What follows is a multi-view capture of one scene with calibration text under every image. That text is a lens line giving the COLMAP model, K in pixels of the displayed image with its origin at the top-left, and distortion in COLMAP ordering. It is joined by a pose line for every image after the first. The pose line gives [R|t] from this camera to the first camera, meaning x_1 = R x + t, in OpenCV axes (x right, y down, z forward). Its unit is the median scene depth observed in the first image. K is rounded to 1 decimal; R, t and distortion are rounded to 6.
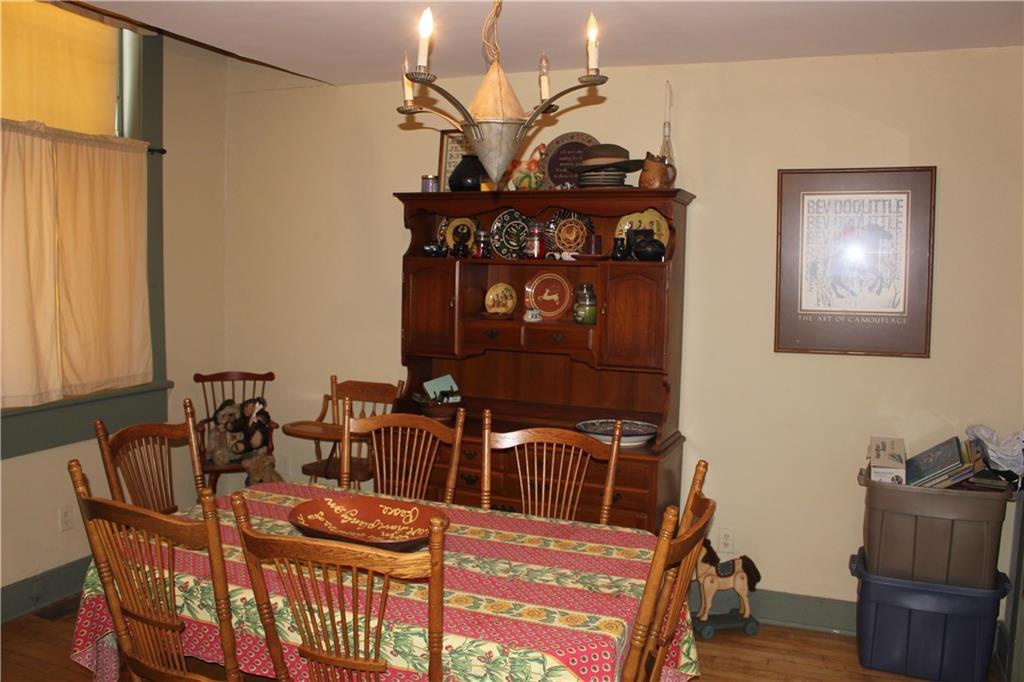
lens RADIAL K [[843.4, 0, 512.0], [0, 843.4, 341.0], [0, 0, 1]] dist [-0.159277, 0.130475]
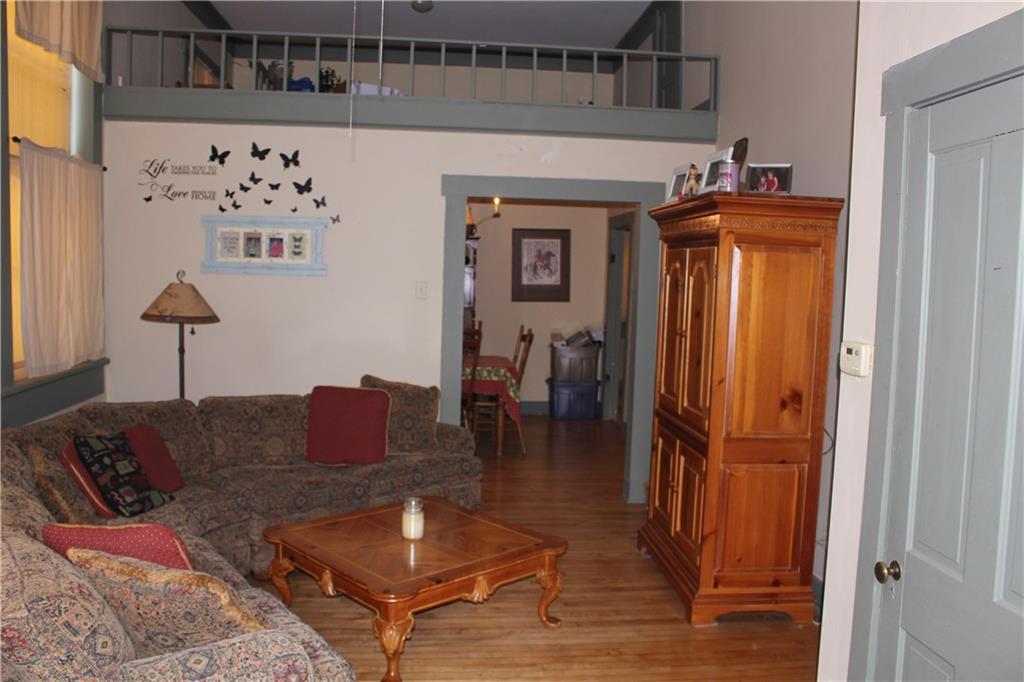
lens RADIAL K [[843.4, 0, 512.0], [0, 843.4, 341.0], [0, 0, 1]] dist [-0.159277, 0.130475]
pose [[0.885848, -0.035031, 0.462651, -0.938486], [0.034595, 0.999357, 0.009429, 0.117448], [-0.462684, 0.007653, 0.886490, -1.354489]]
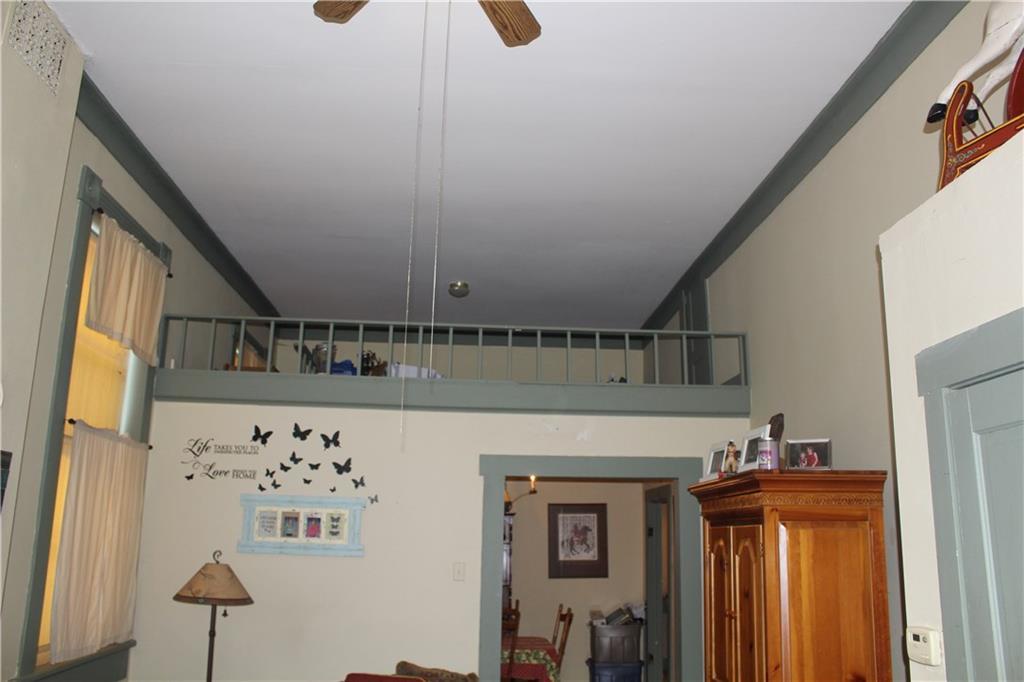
lens RADIAL K [[843.4, 0, 512.0], [0, 843.4, 341.0], [0, 0, 1]] dist [-0.159277, 0.130475]
pose [[0.902271, 0.092141, 0.421209, -0.955096], [0.044653, 0.951678, -0.303834, 0.095930], [-0.428851, 0.292949, 0.854557, -1.355082]]
